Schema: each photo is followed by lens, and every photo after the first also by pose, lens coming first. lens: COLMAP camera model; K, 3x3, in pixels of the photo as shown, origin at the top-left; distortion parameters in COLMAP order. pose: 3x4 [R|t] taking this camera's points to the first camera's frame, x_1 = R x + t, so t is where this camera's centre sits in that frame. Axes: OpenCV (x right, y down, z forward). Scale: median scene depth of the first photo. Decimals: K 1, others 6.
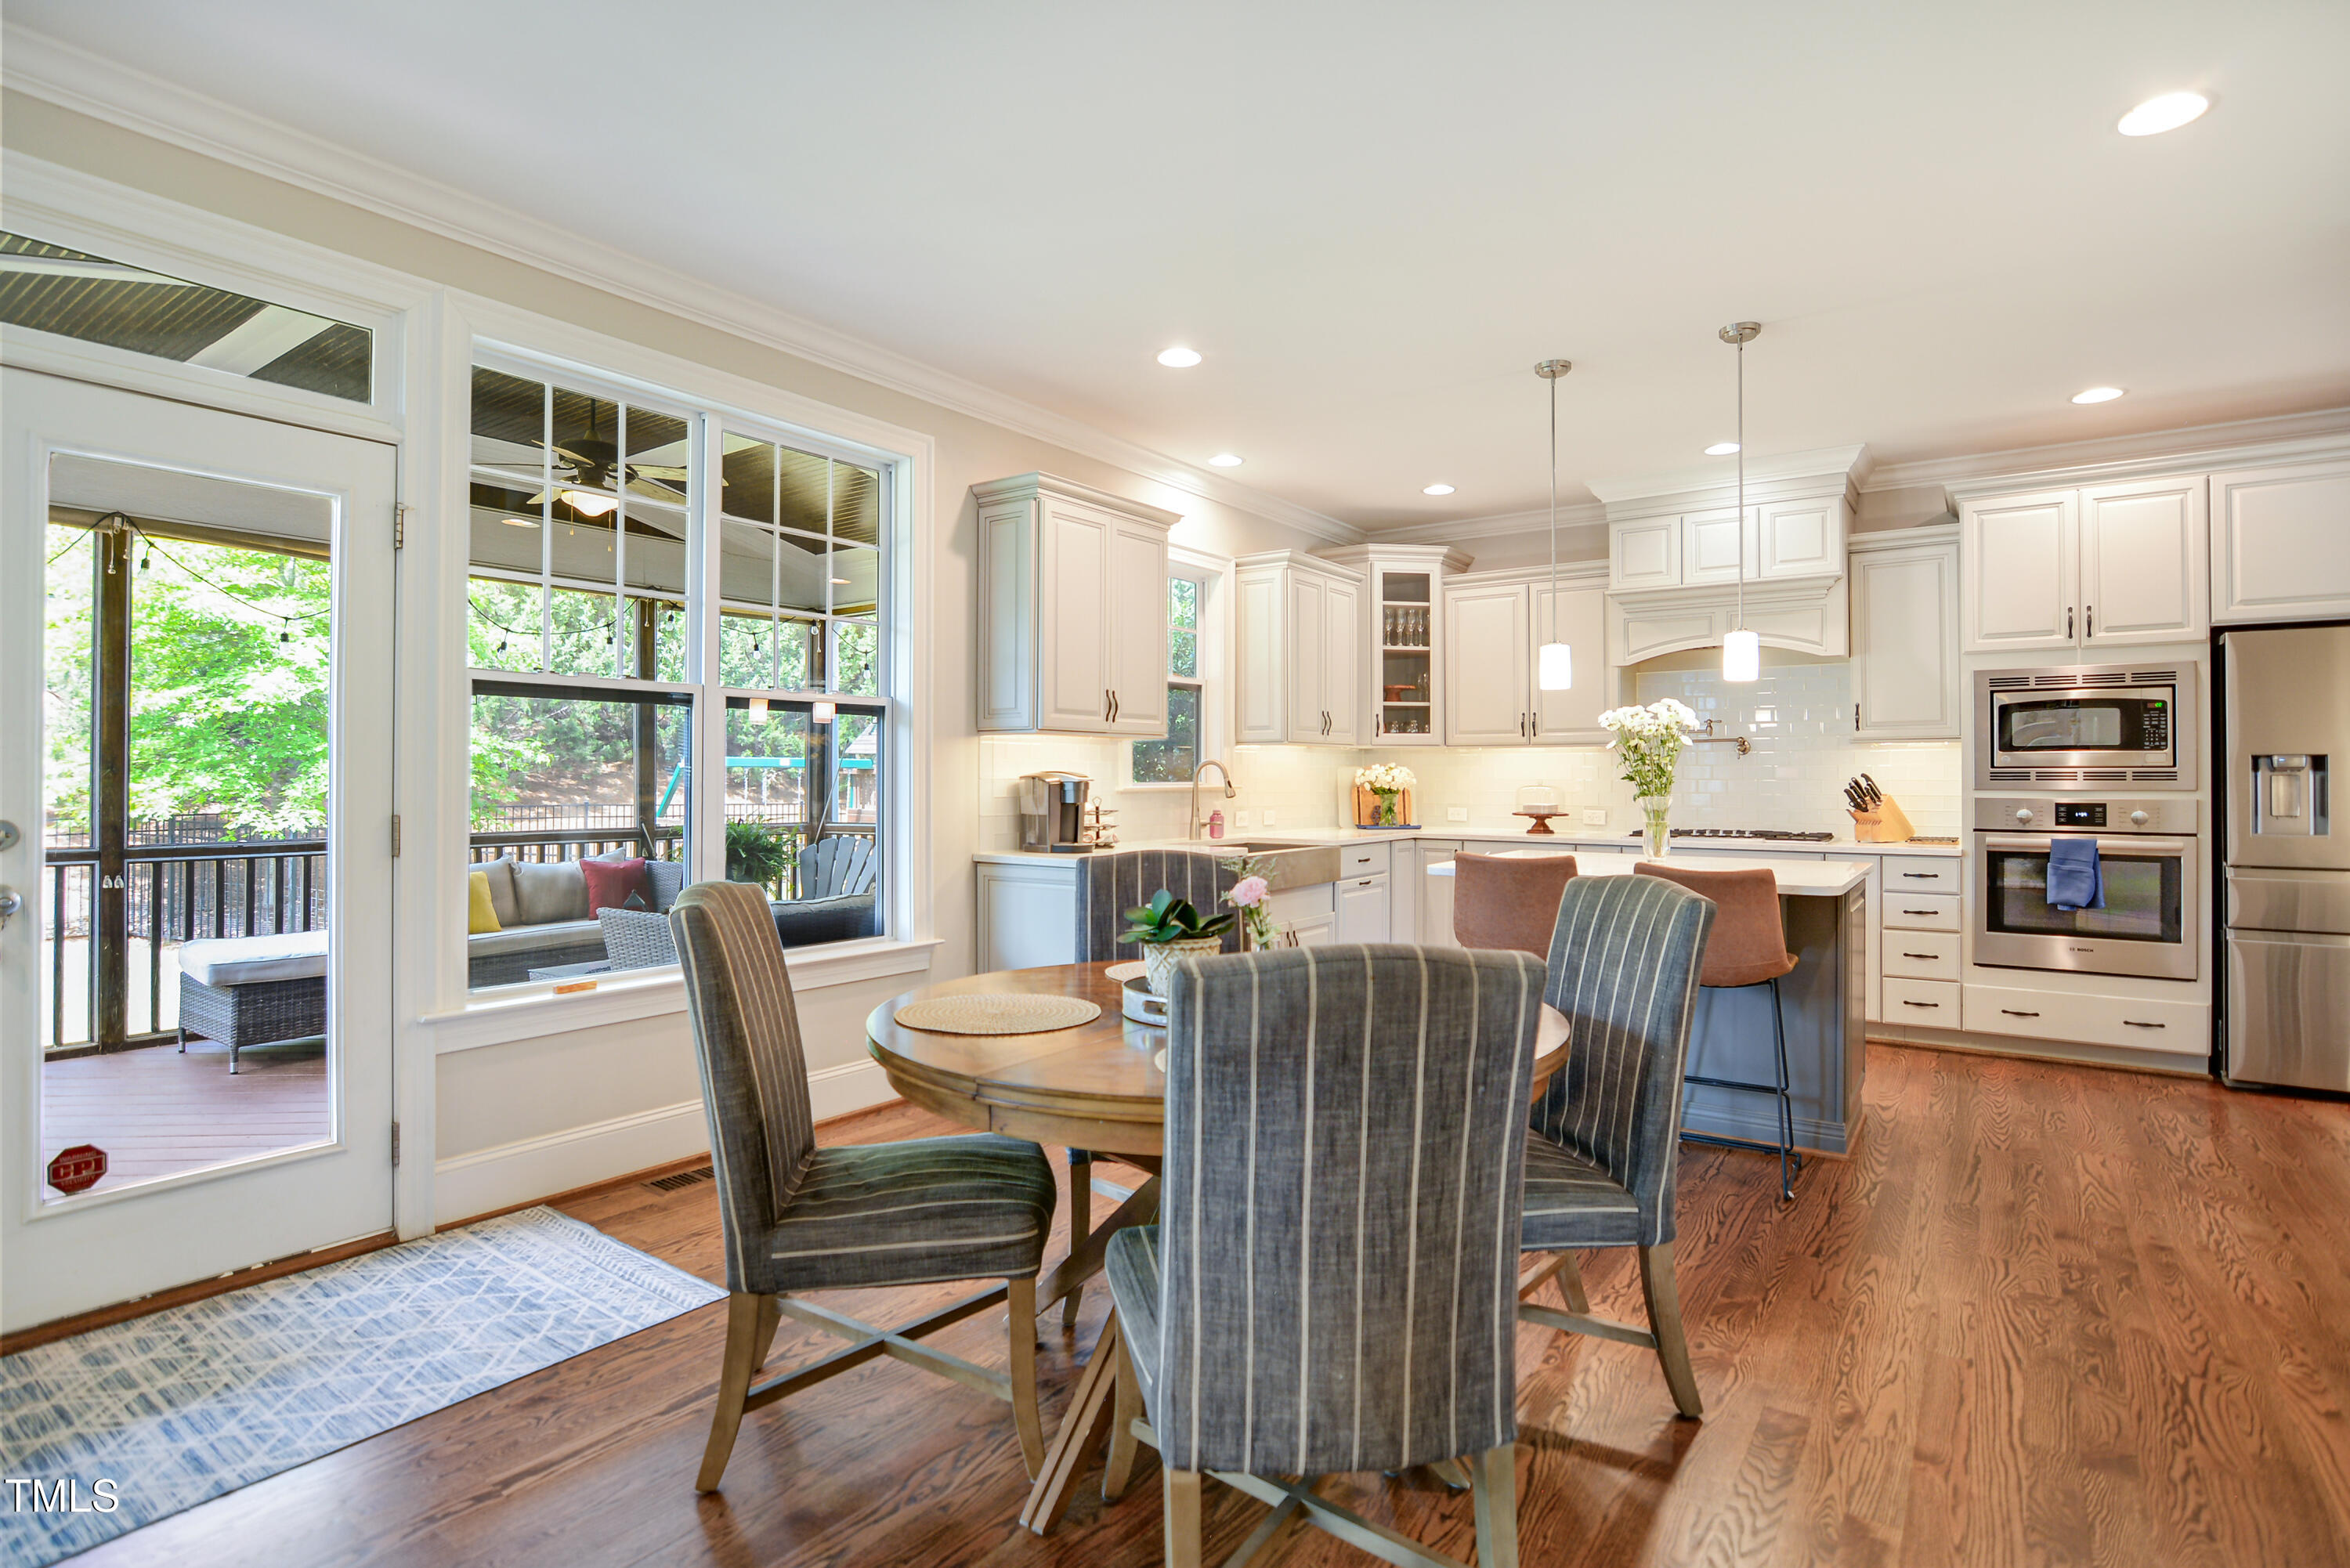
lens RADIAL K [[1153.0, 0, 1188.3], [0, 1153.0, 773.6], [0, 0, 1]] dist [-0.002967, -0.001970]
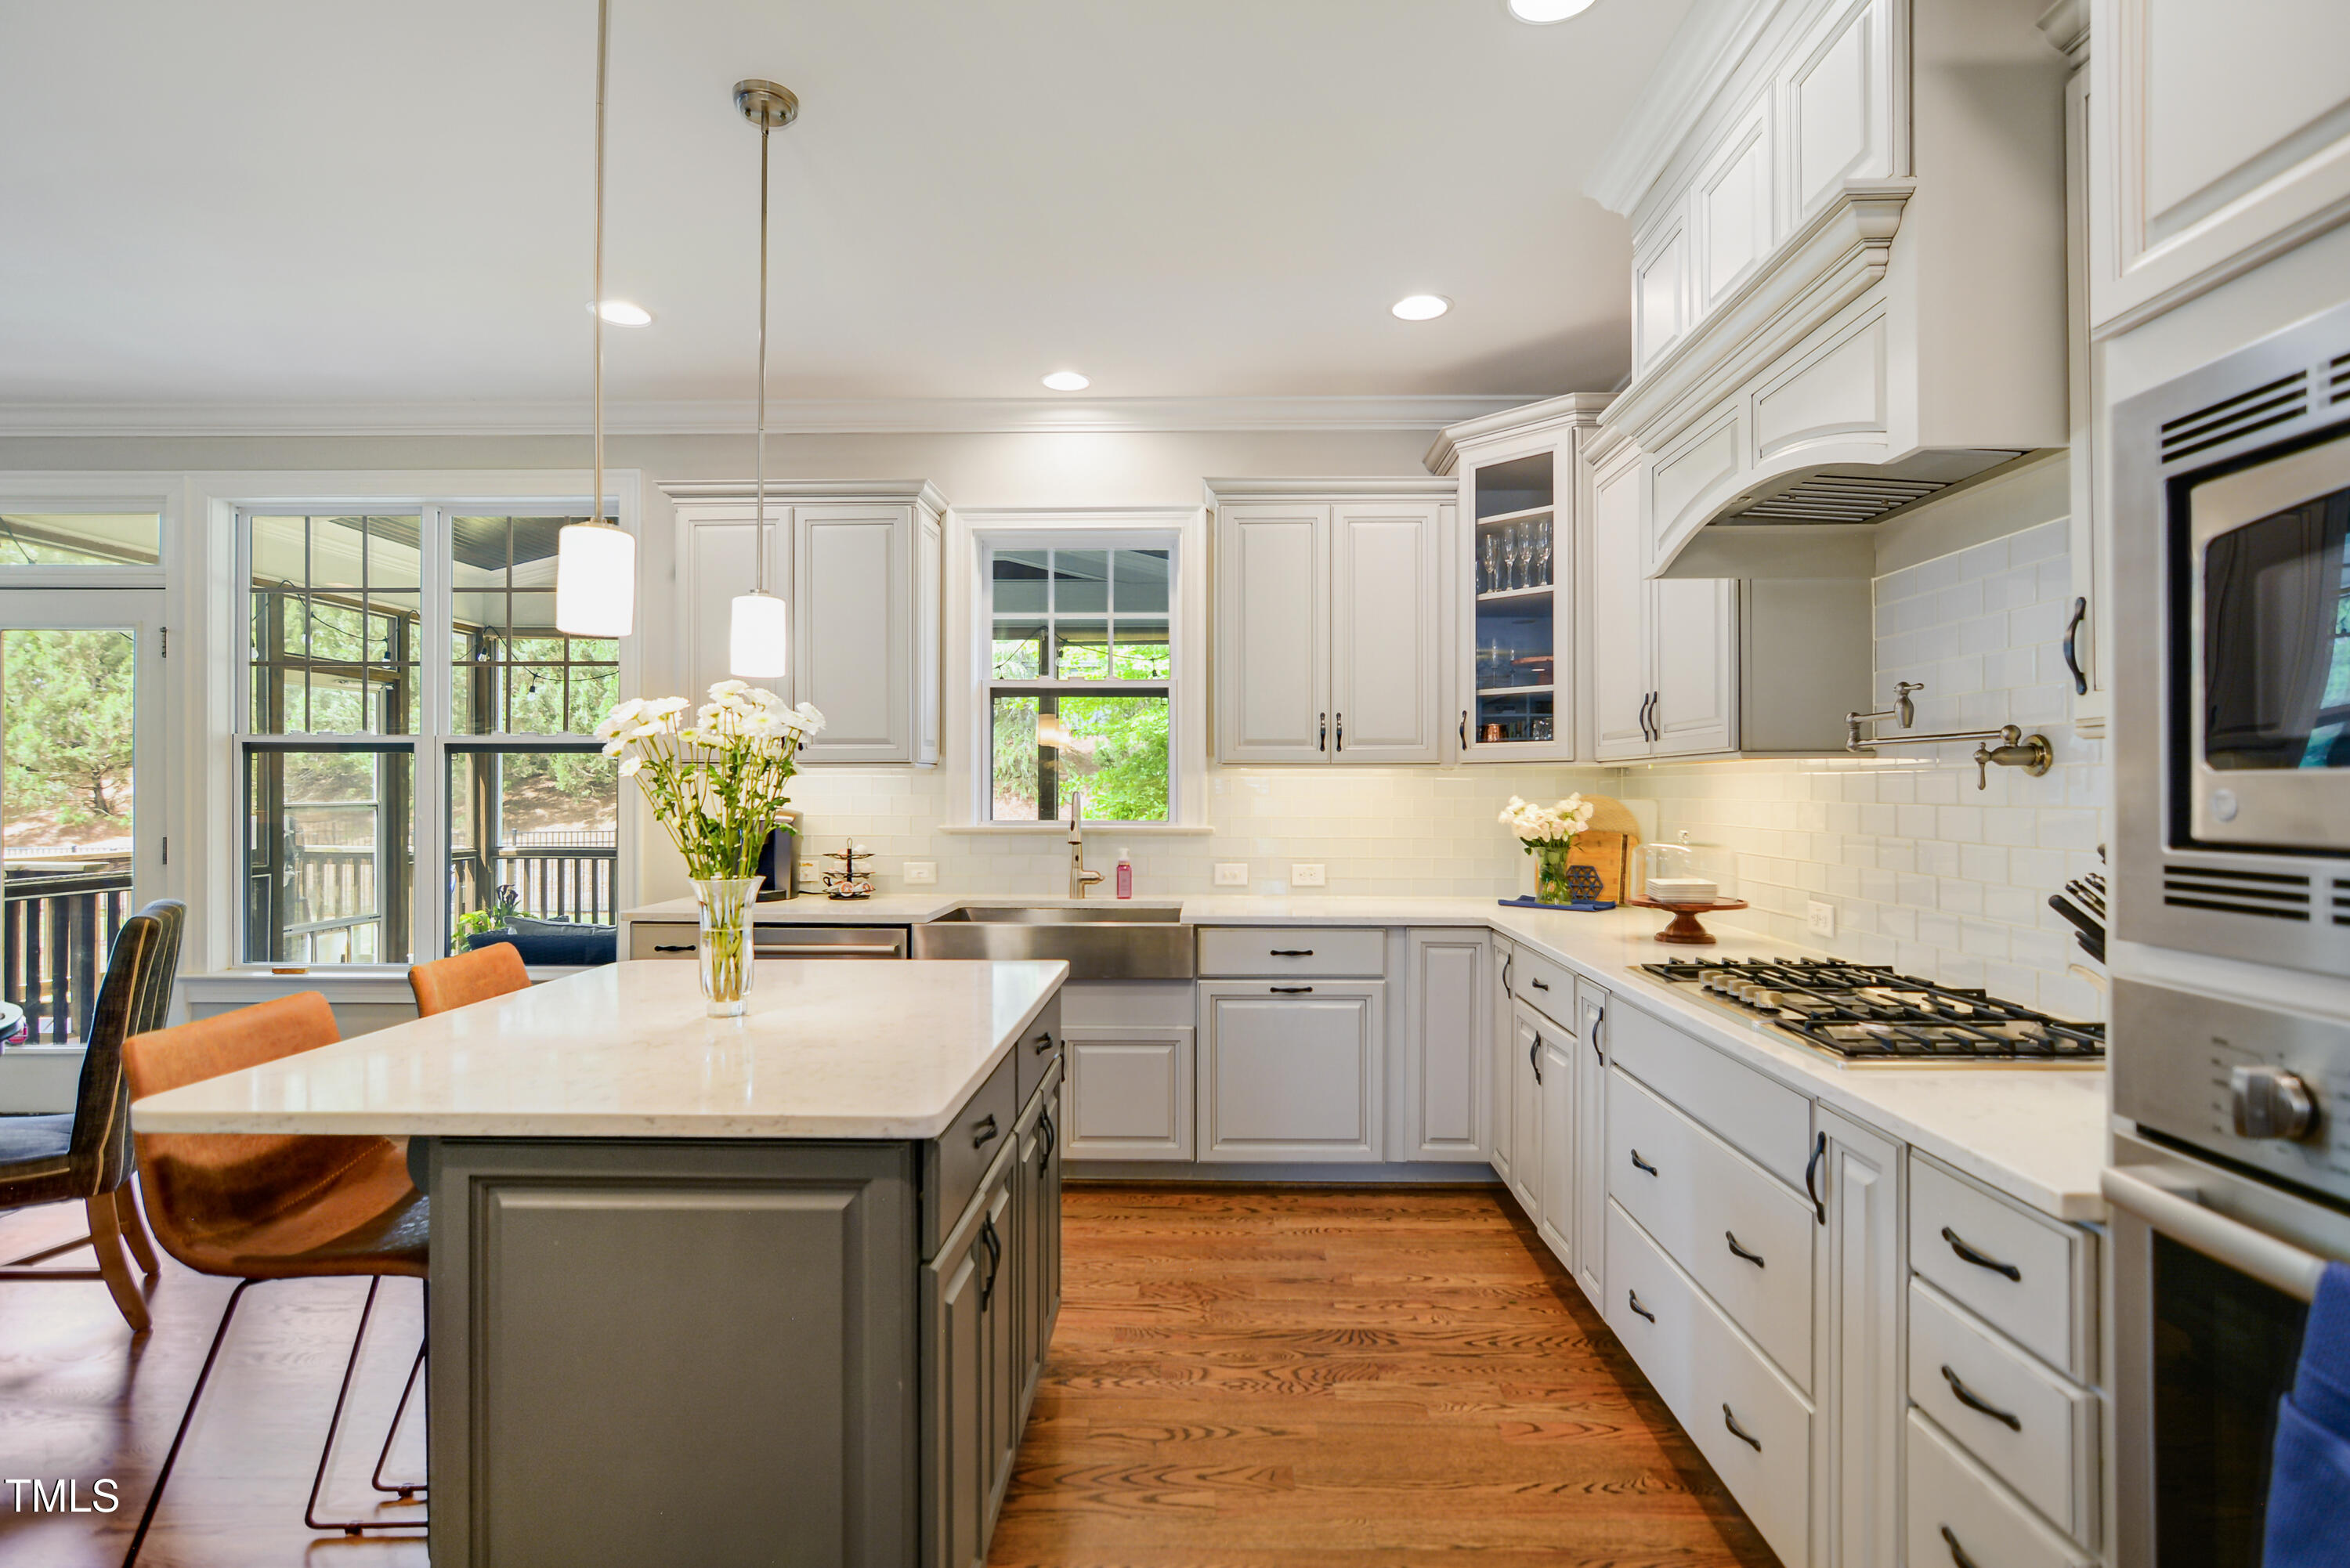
lens RADIAL K [[1161.7, 0, 1198.8], [0, 1161.7, 788.2], [0, 0, 1]] dist [-0.018028, 0.001072]
pose [[0.561704, -0.002653, -0.827334, 0.710305], [0.001616, 0.999996, -0.002109, -0.014161], [0.827337, -0.000152, 0.561706, 0.678896]]
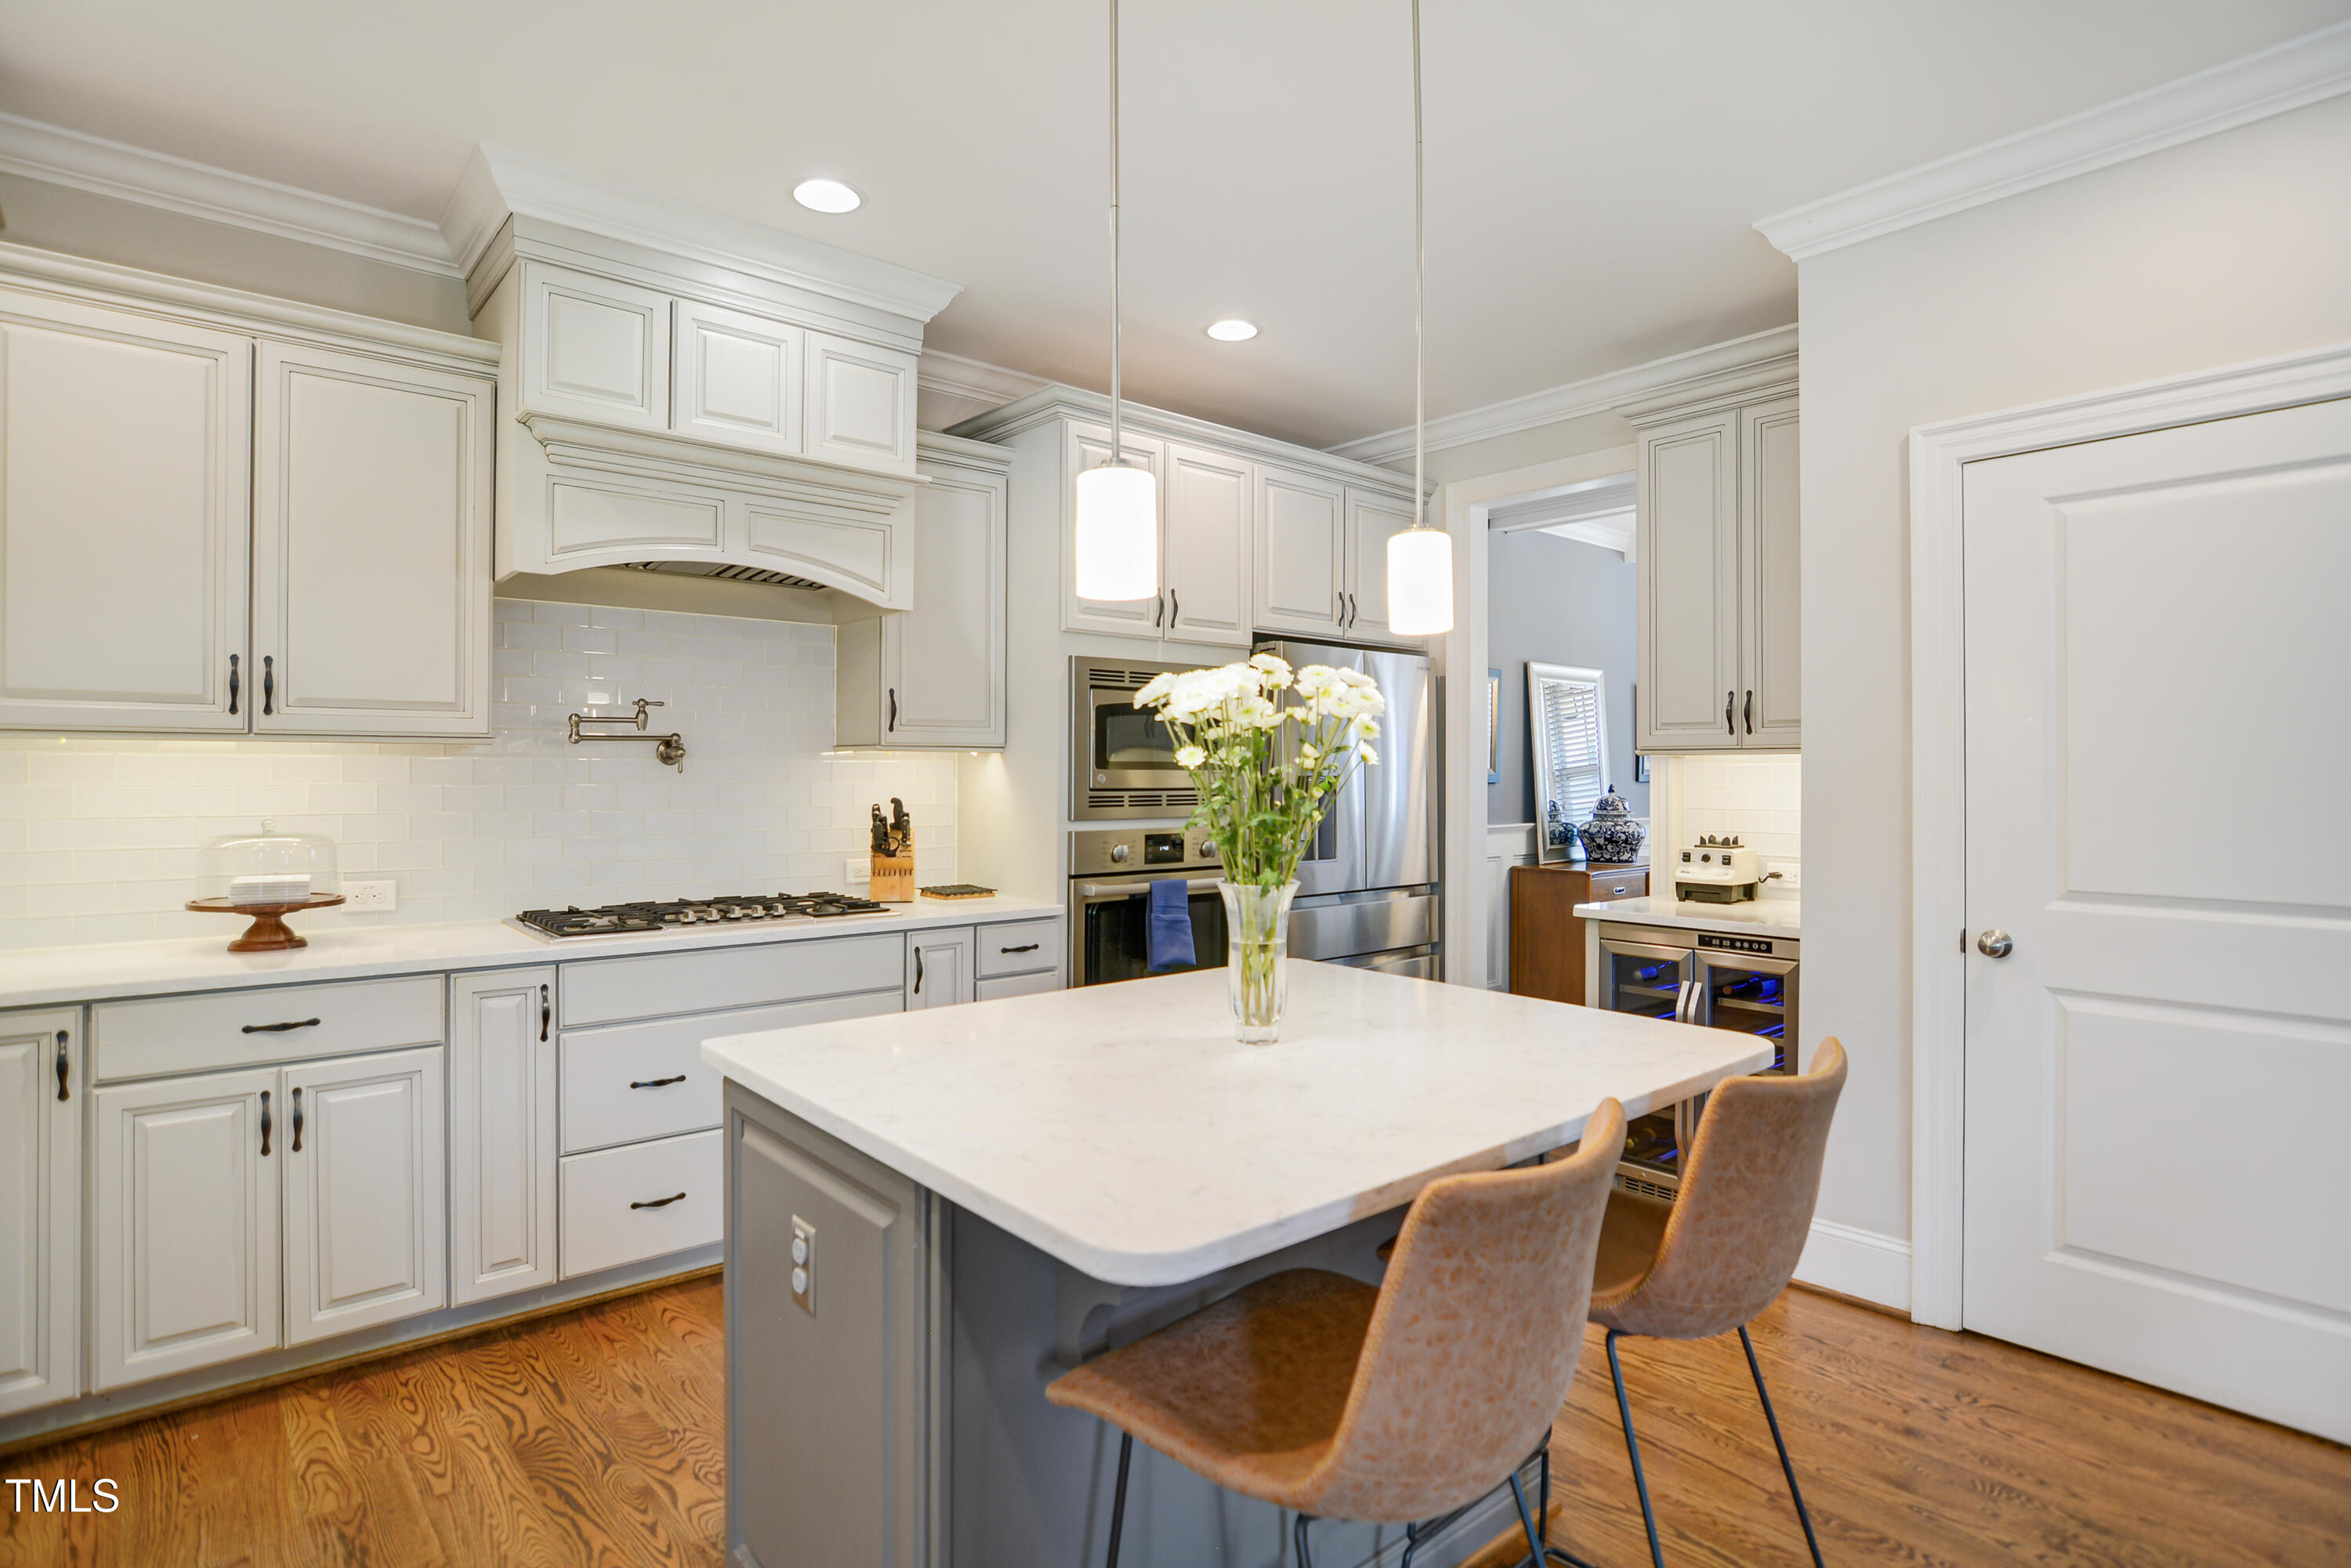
lens RADIAL K [[1197.1, 0, 1175.8], [0, 1197.1, 769.9], [0, 0, 1]] dist [-0.036680, 0.000060]
pose [[0.247948, -0.003231, 0.968768, -0.024875], [-0.006636, 0.999965, 0.005034, -0.020940], [-0.968751, -0.007676, 0.247918, 0.700414]]
